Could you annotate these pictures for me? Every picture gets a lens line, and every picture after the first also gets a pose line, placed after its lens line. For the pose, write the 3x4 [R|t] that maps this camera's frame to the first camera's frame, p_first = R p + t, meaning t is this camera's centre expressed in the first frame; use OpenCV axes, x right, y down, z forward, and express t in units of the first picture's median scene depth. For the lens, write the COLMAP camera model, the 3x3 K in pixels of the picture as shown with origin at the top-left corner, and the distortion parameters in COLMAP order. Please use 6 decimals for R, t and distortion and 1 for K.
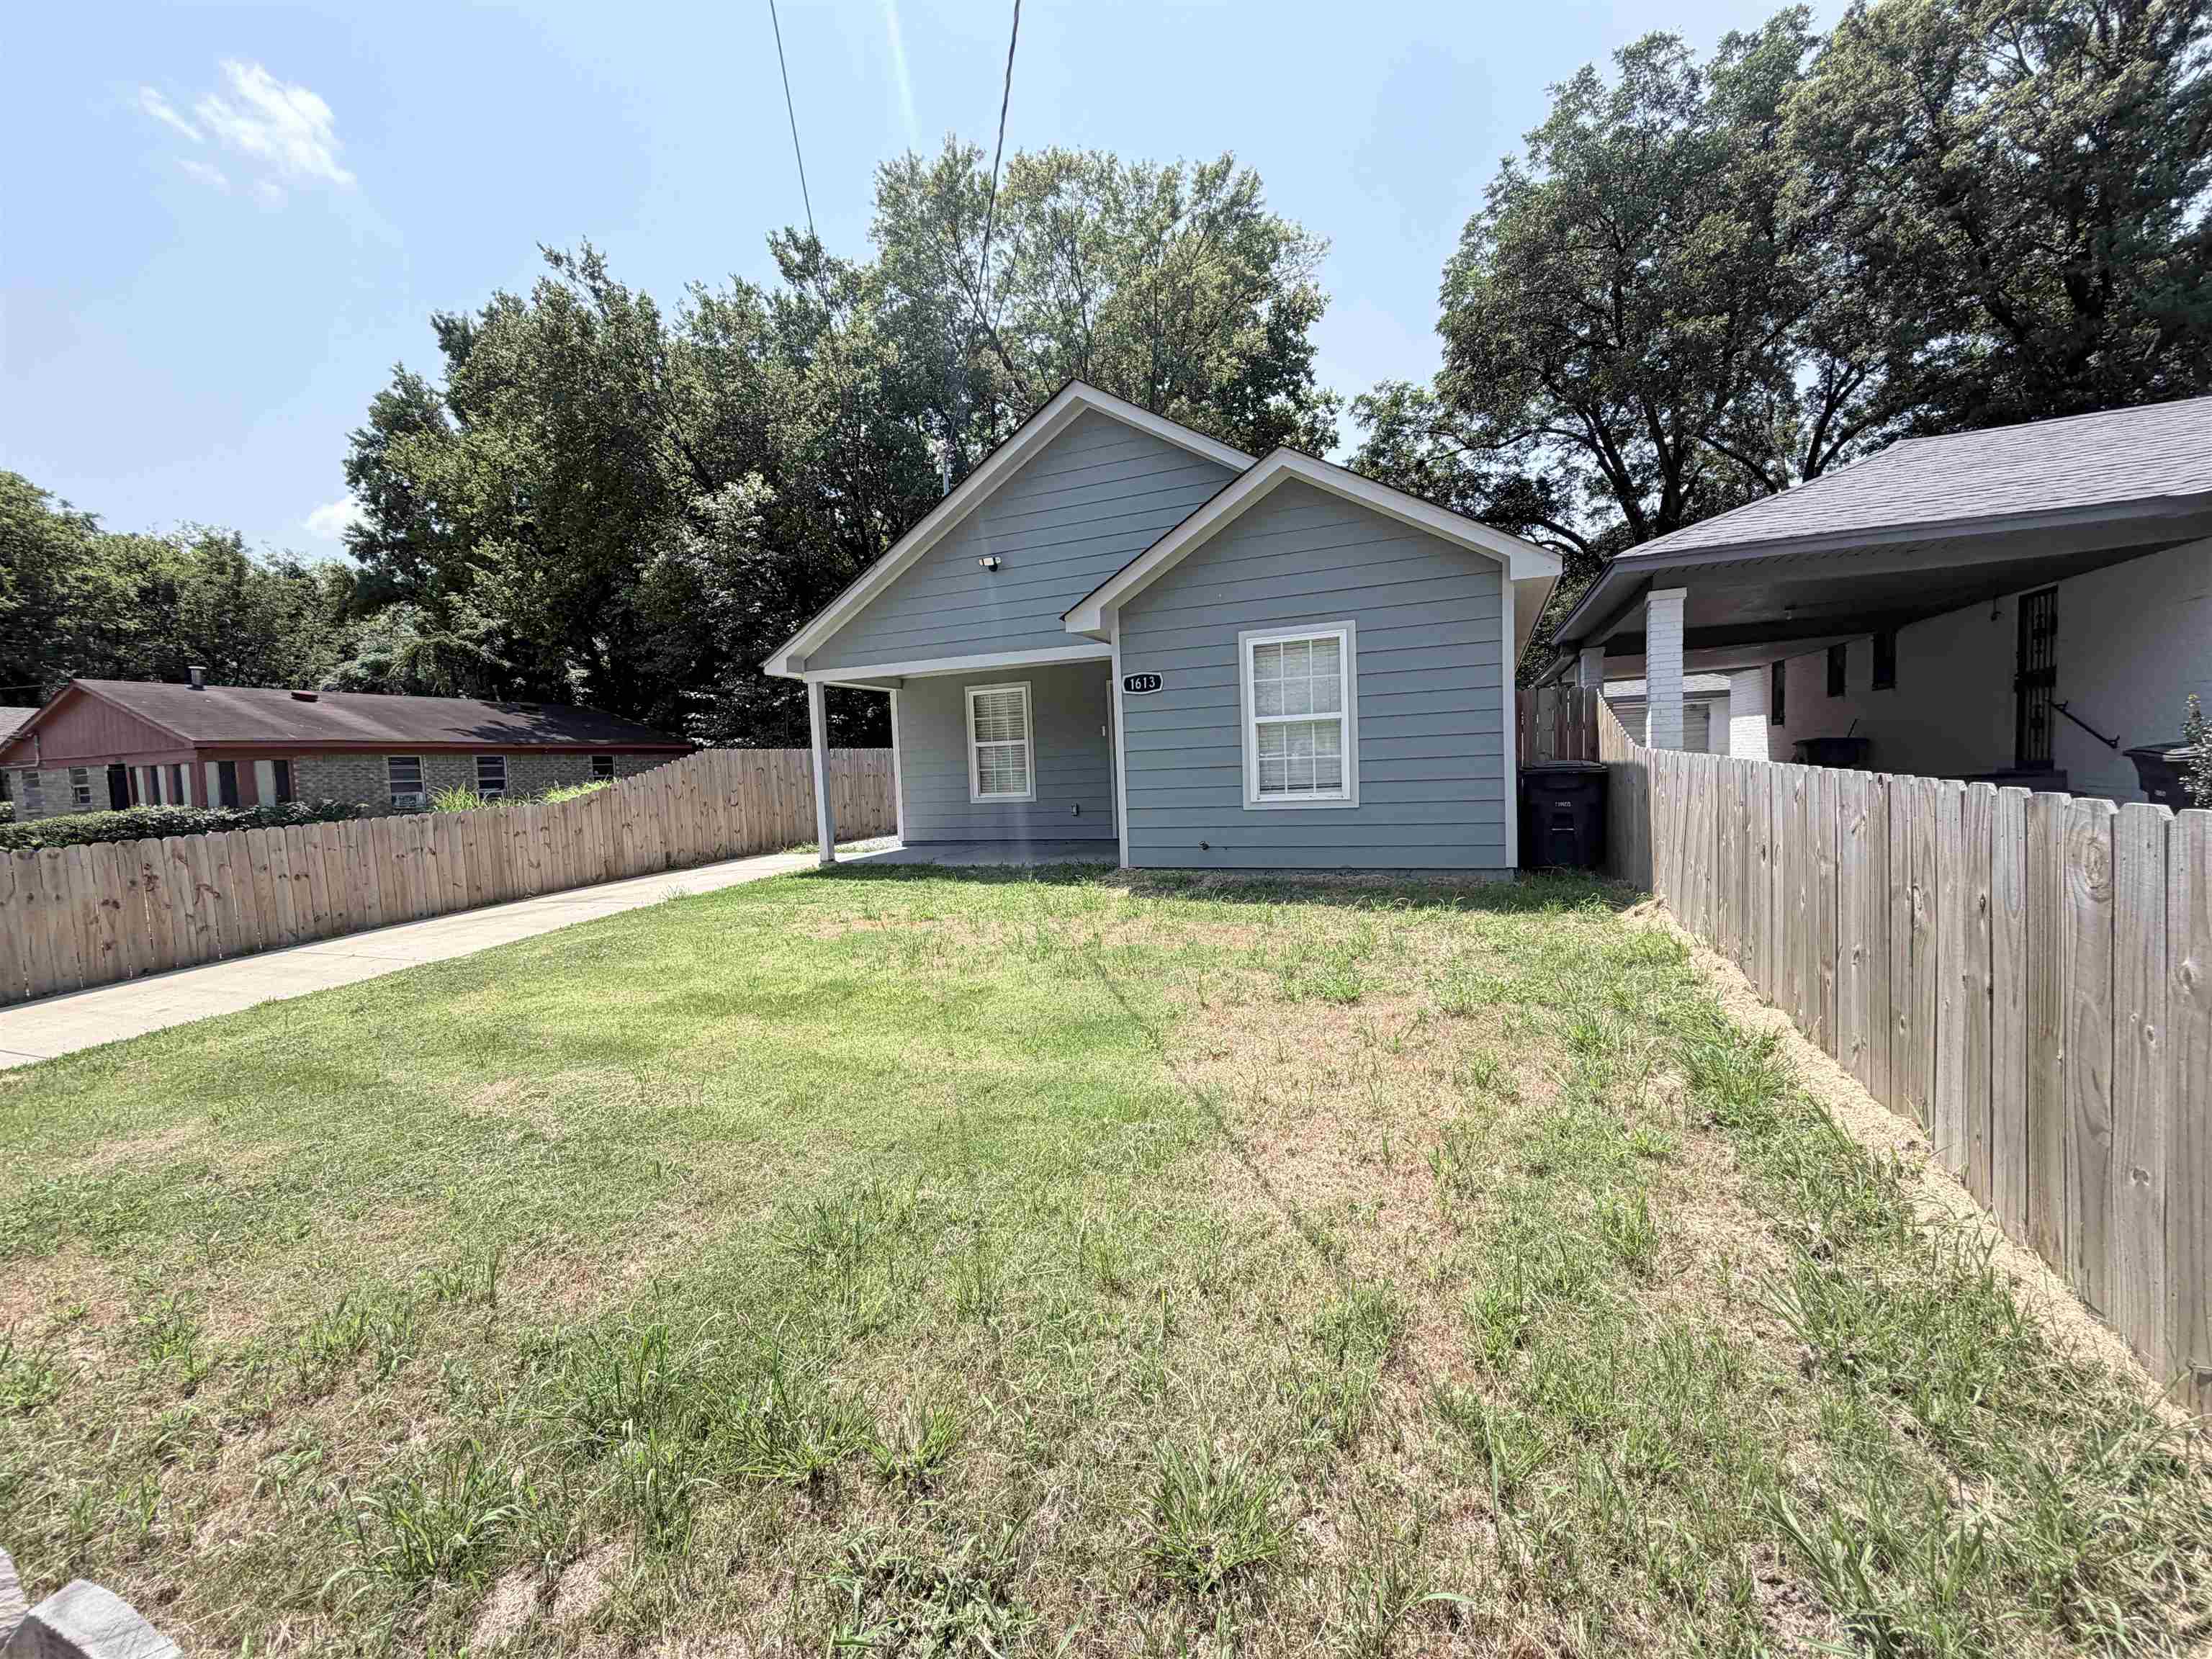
lens RADIAL K [[884.9, 0, 1095.4], [0, 884.9, 823.5], [0, 0, 1]] dist [0.002333, -0.000790]
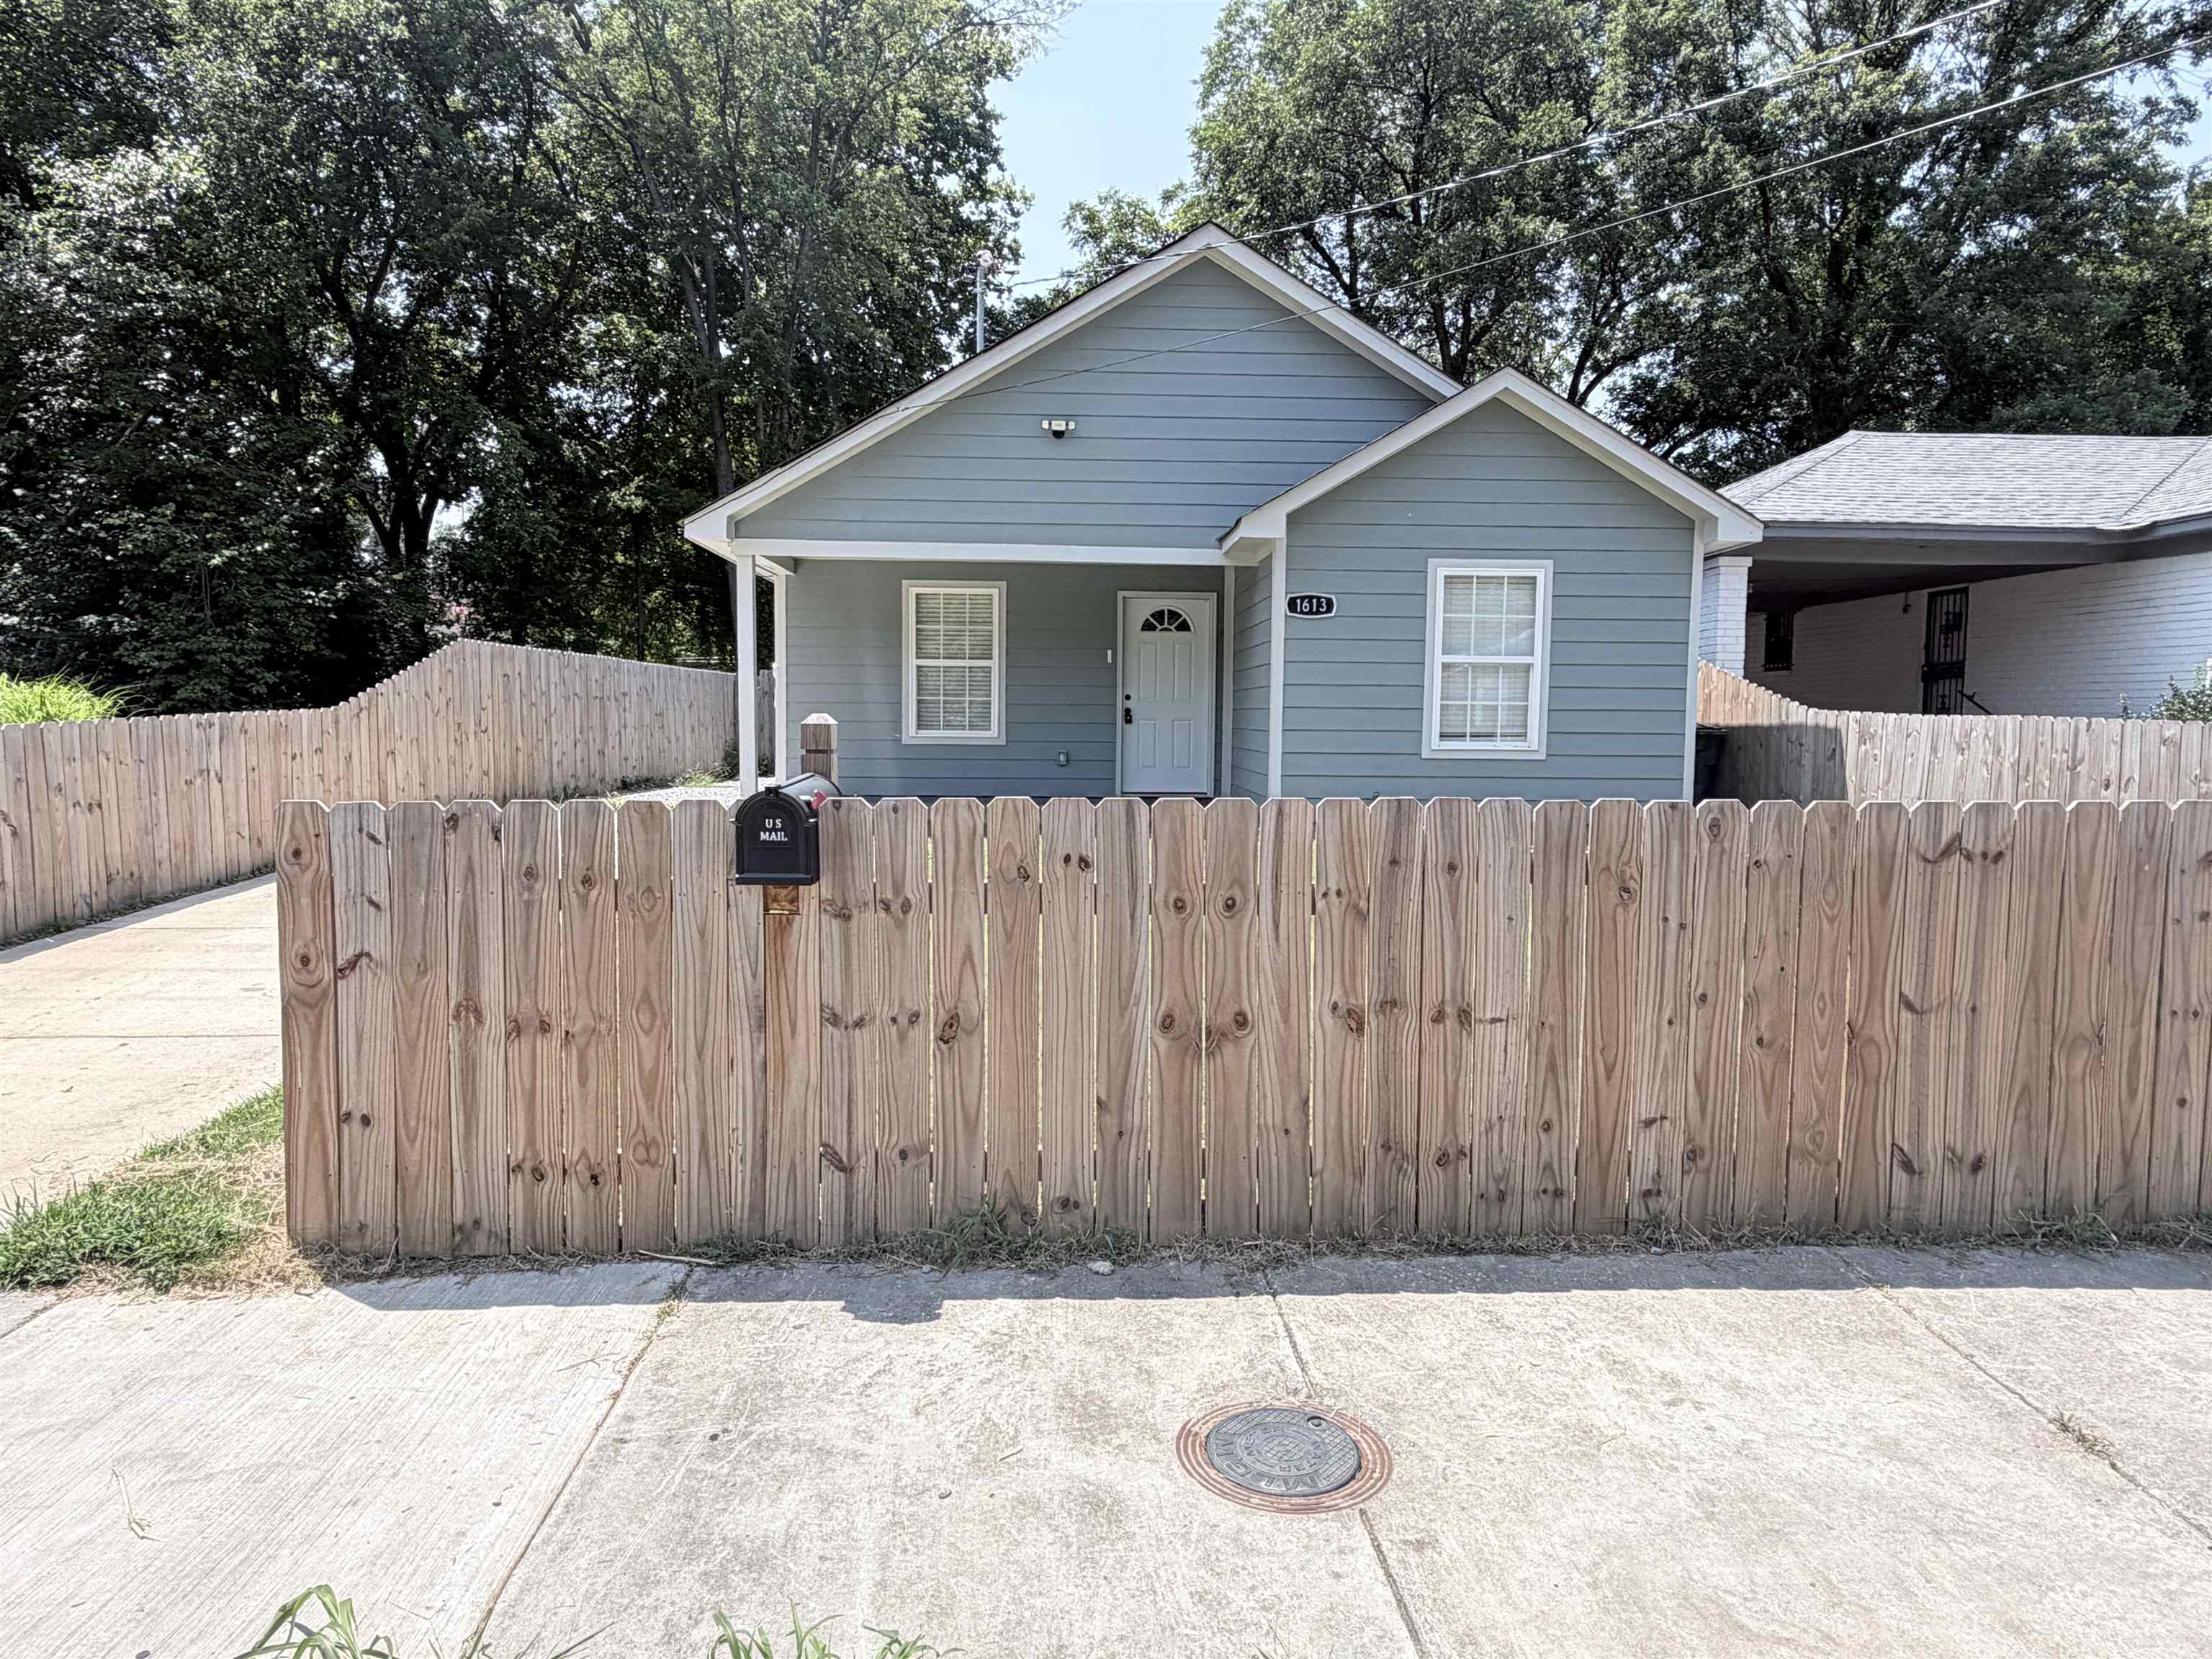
lens RADIAL K [[1403.7, 0, 1098.5], [0, 1403.7, 833.6], [0, 0, 1]] dist [0.004458, -0.003526]
pose [[0.905335, 0.018236, 0.424307, -0.272908], [-0.023082, 0.999714, 0.006283, 0.022384], [-0.424071, -0.015482, 0.905497, -0.055223]]
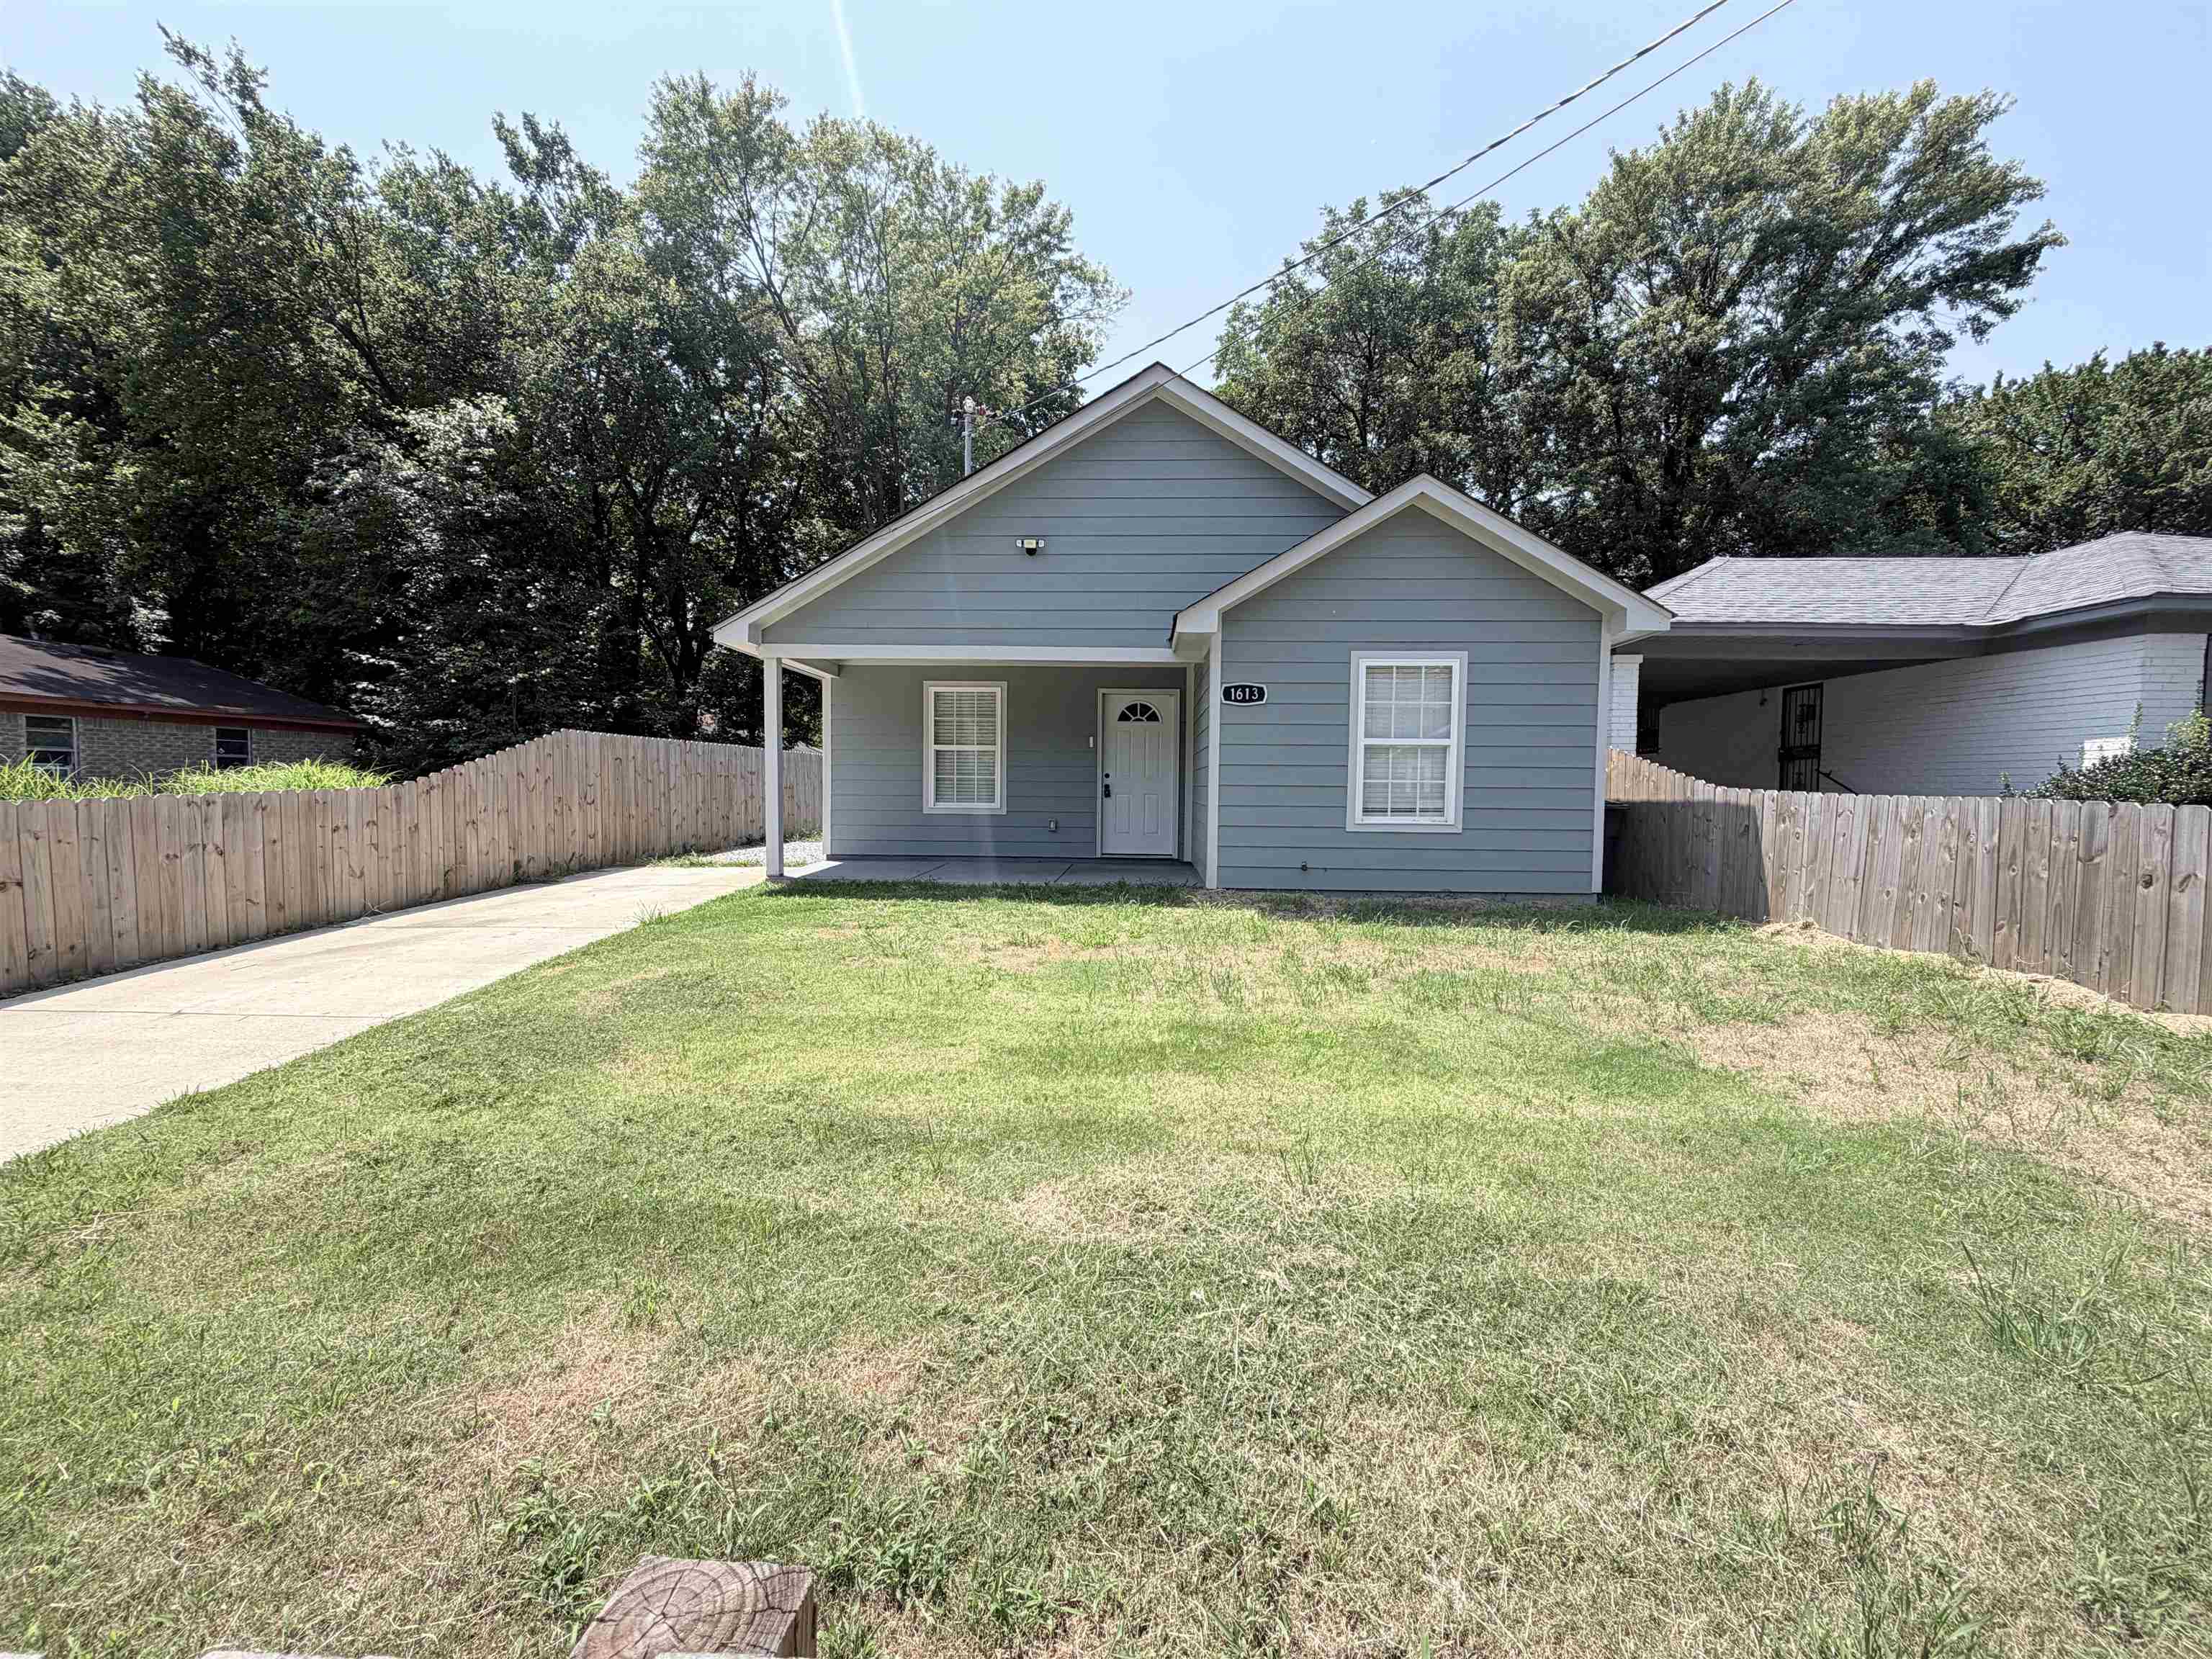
lens RADIAL K [[884.9, 0, 1099.2], [0, 884.9, 824.0], [0, 0, 1]] dist [0.002333, -0.000790]
pose [[0.935333, 0.038200, 0.351701, -0.163683], [-0.029150, 0.999094, -0.030994, 0.005797], [-0.352567, 0.018737, 0.935599, 0.065374]]
